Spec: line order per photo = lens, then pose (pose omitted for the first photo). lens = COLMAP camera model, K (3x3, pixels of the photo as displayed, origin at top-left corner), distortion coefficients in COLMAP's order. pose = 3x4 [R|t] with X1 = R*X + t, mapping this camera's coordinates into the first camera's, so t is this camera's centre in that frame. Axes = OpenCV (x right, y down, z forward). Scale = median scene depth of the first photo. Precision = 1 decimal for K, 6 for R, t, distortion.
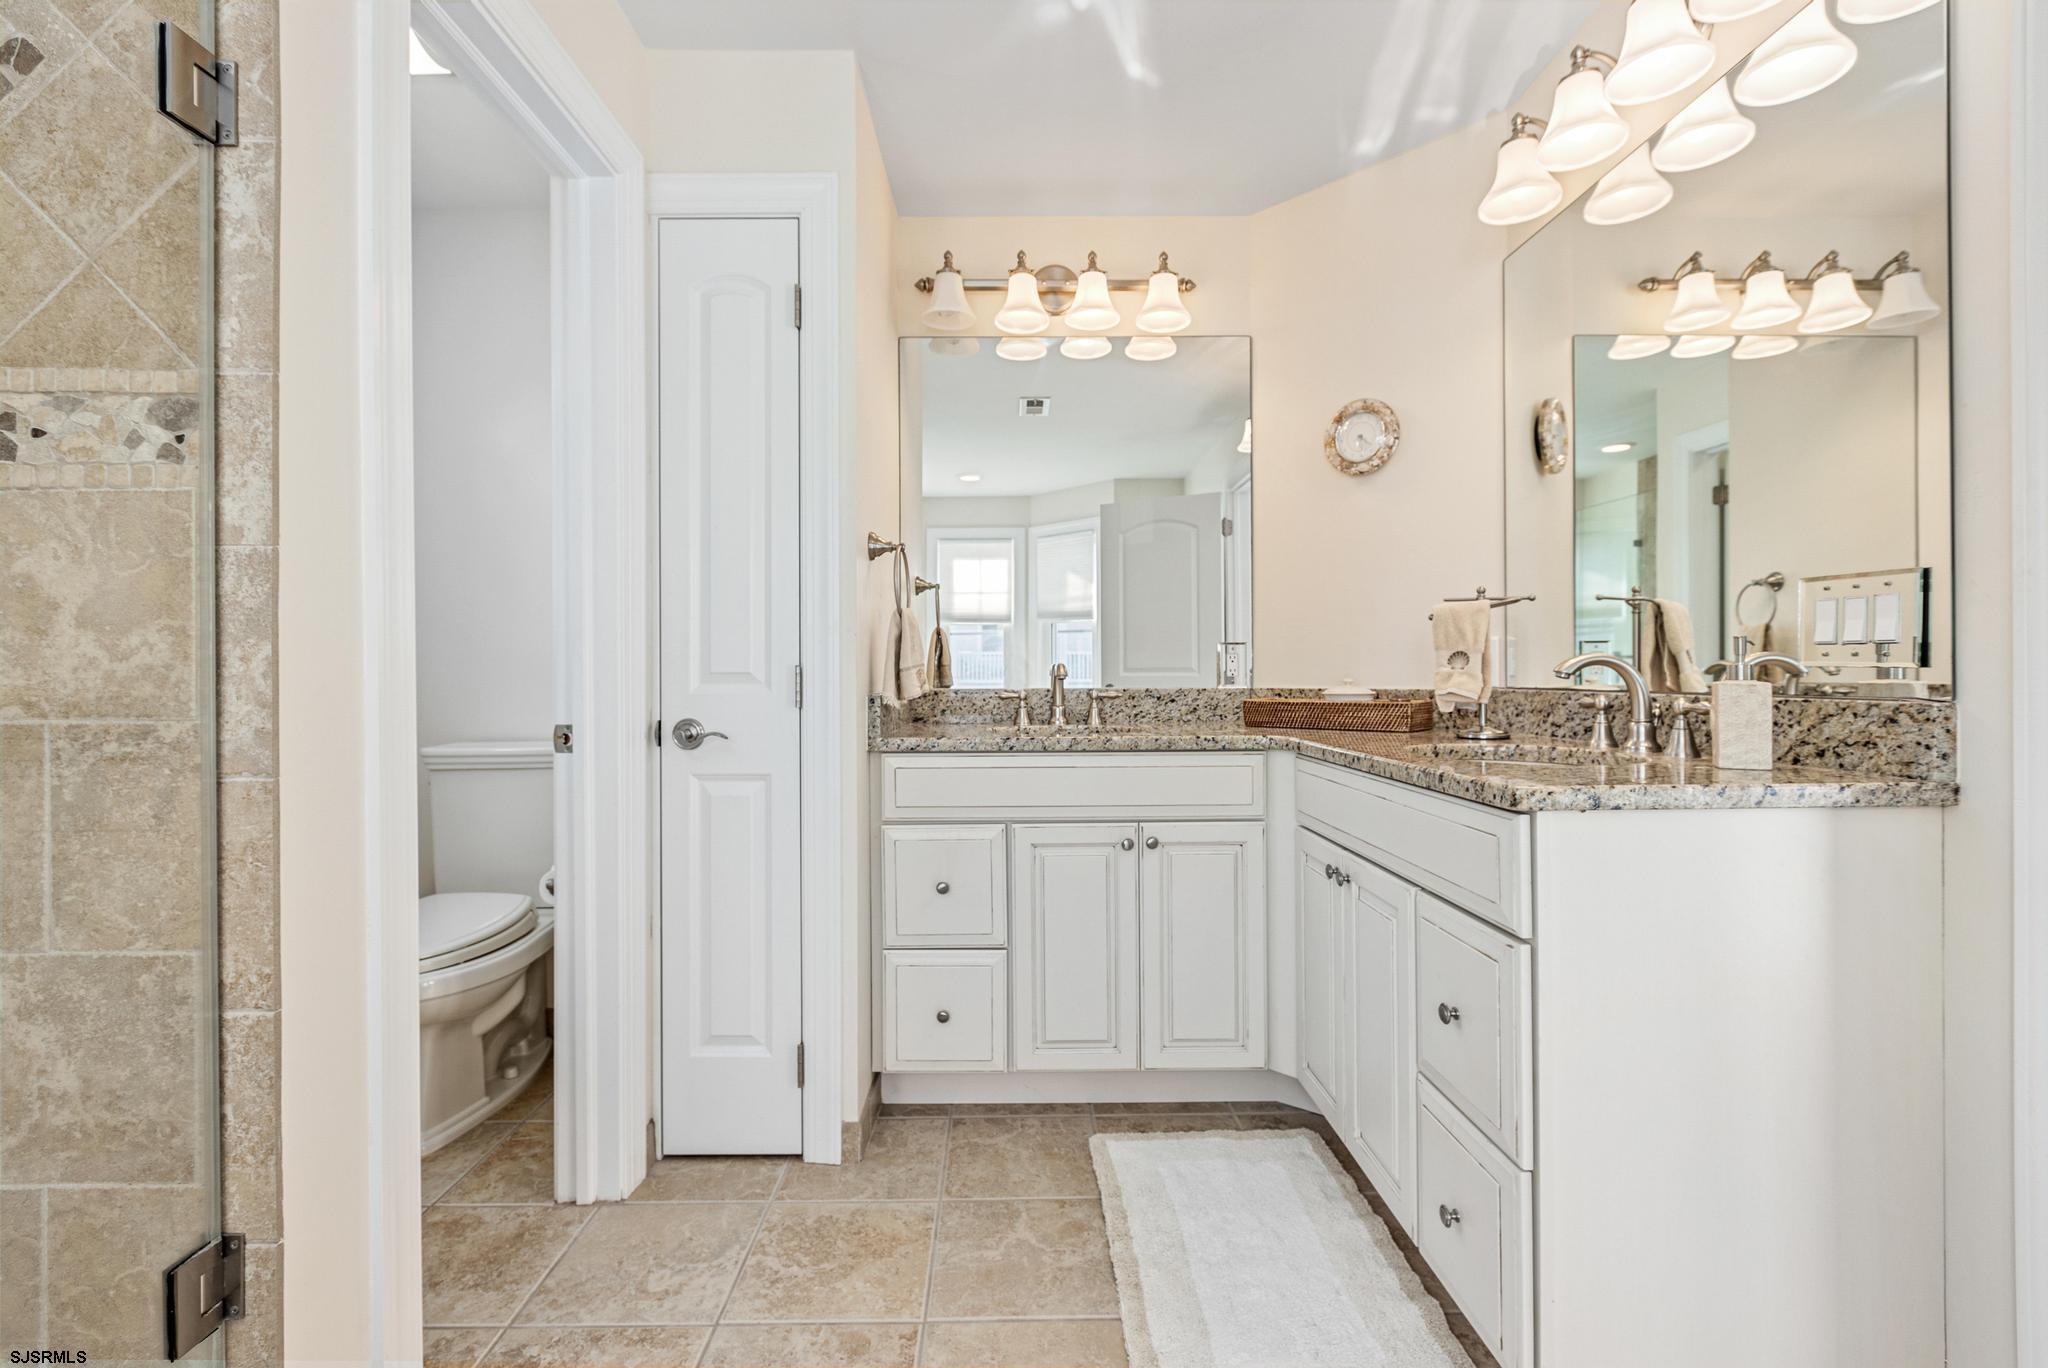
lens RADIAL K [[905.2, 0, 1024.2], [0, 905.2, 677.0], [0, 0, 1]] dist [0.000926, -0.000370]
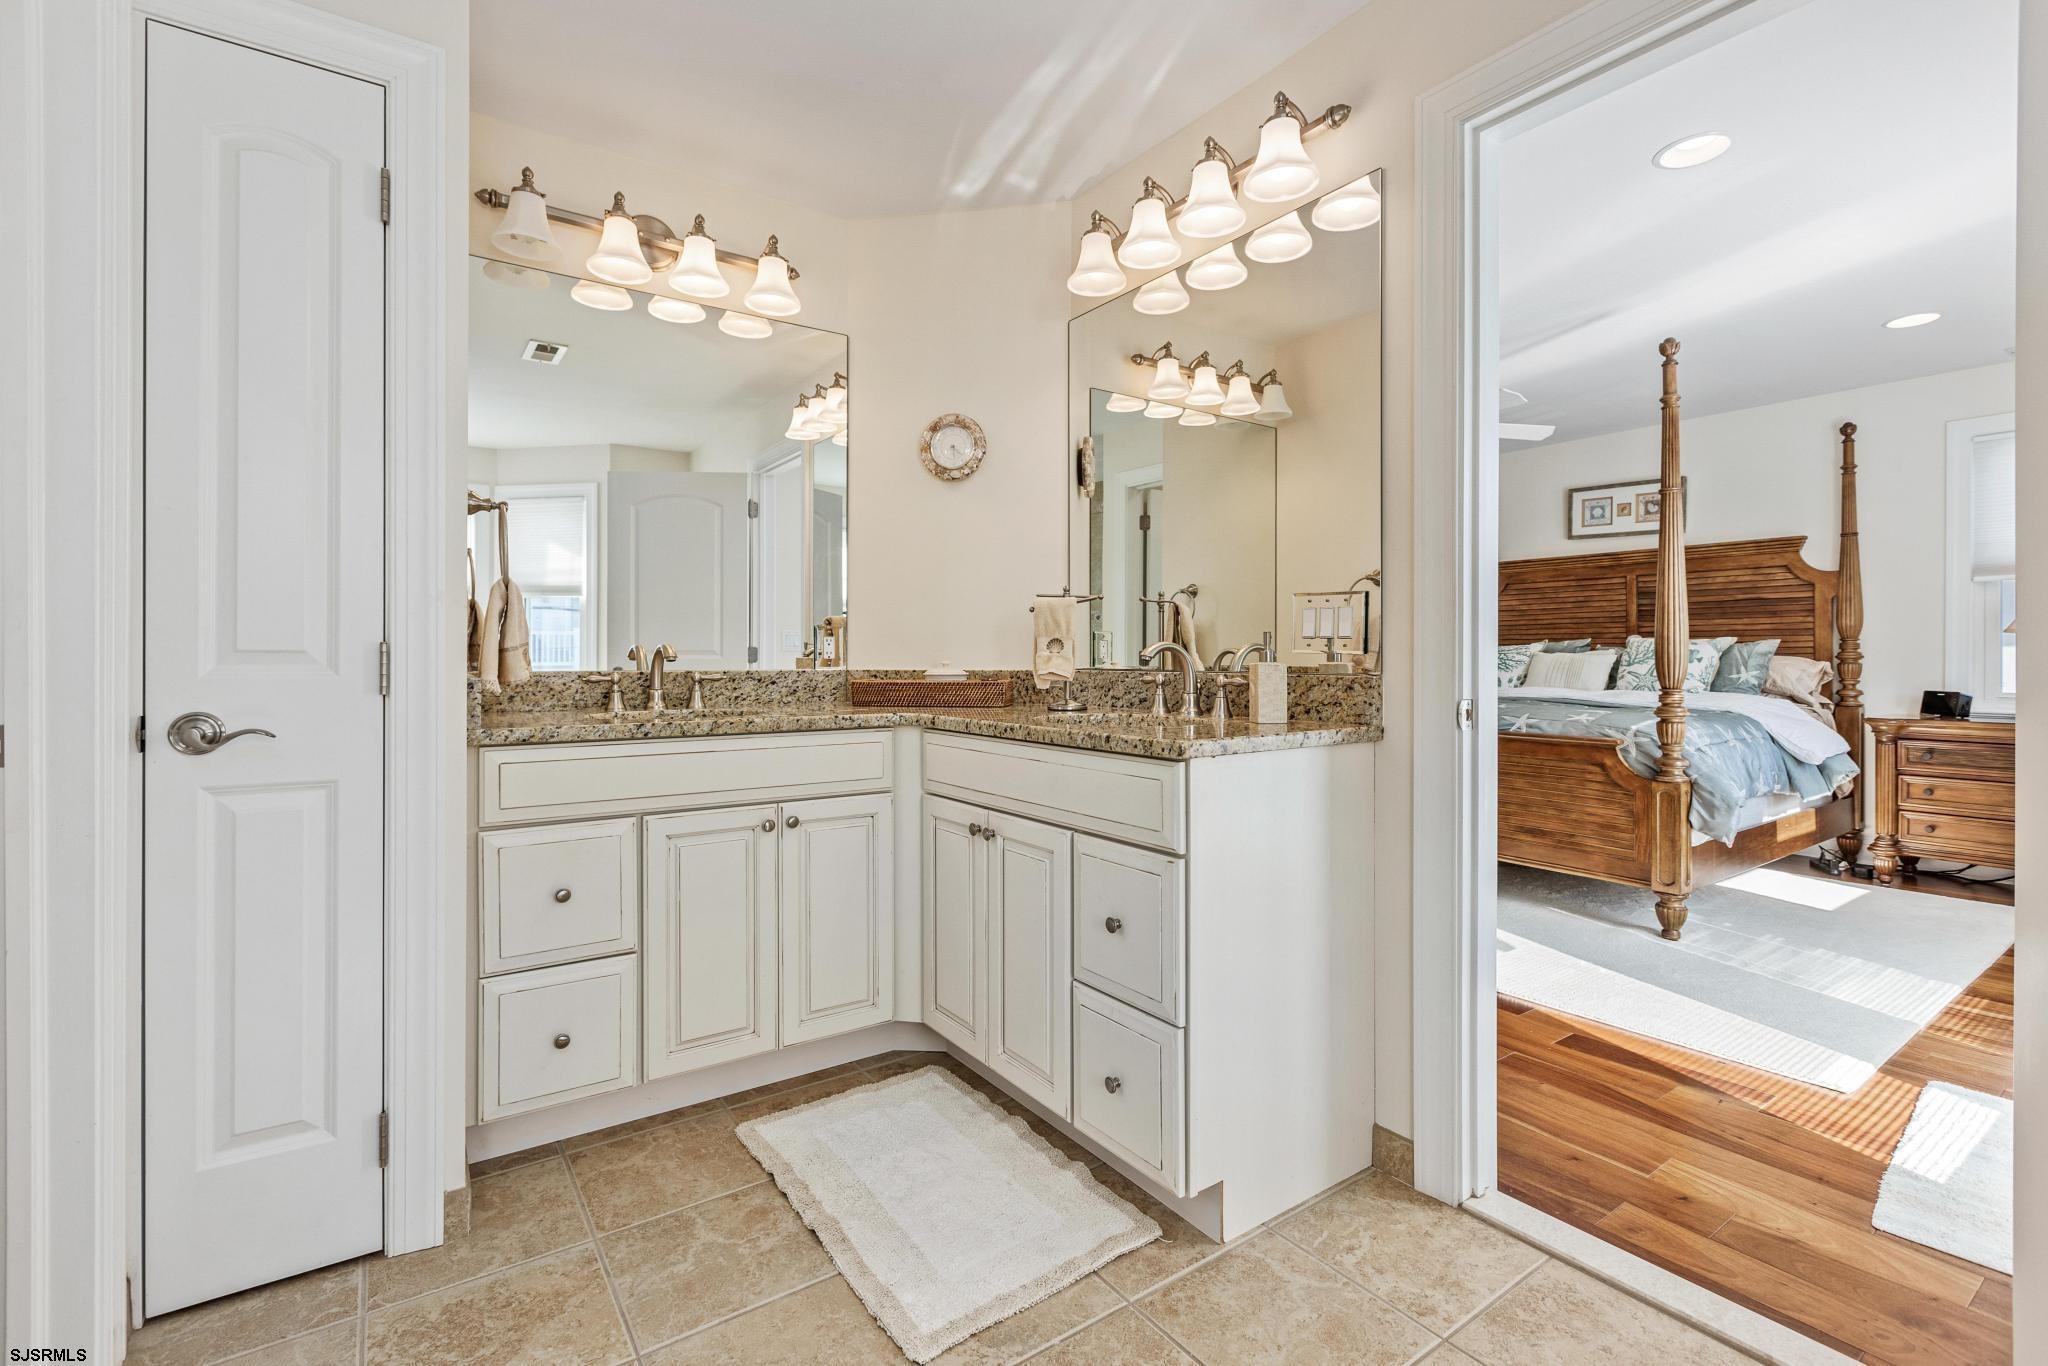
lens RADIAL K [[916.9, 0, 1015.6], [0, 916.9, 660.7], [0, 0, 1]] dist [0.001356, 0.000112]
pose [[0.828117, 0.003283, 0.560545, -0.227680], [-0.003241, 0.999994, -0.001069, 0.002530], [-0.560545, -0.000931, 0.828123, 0.008786]]
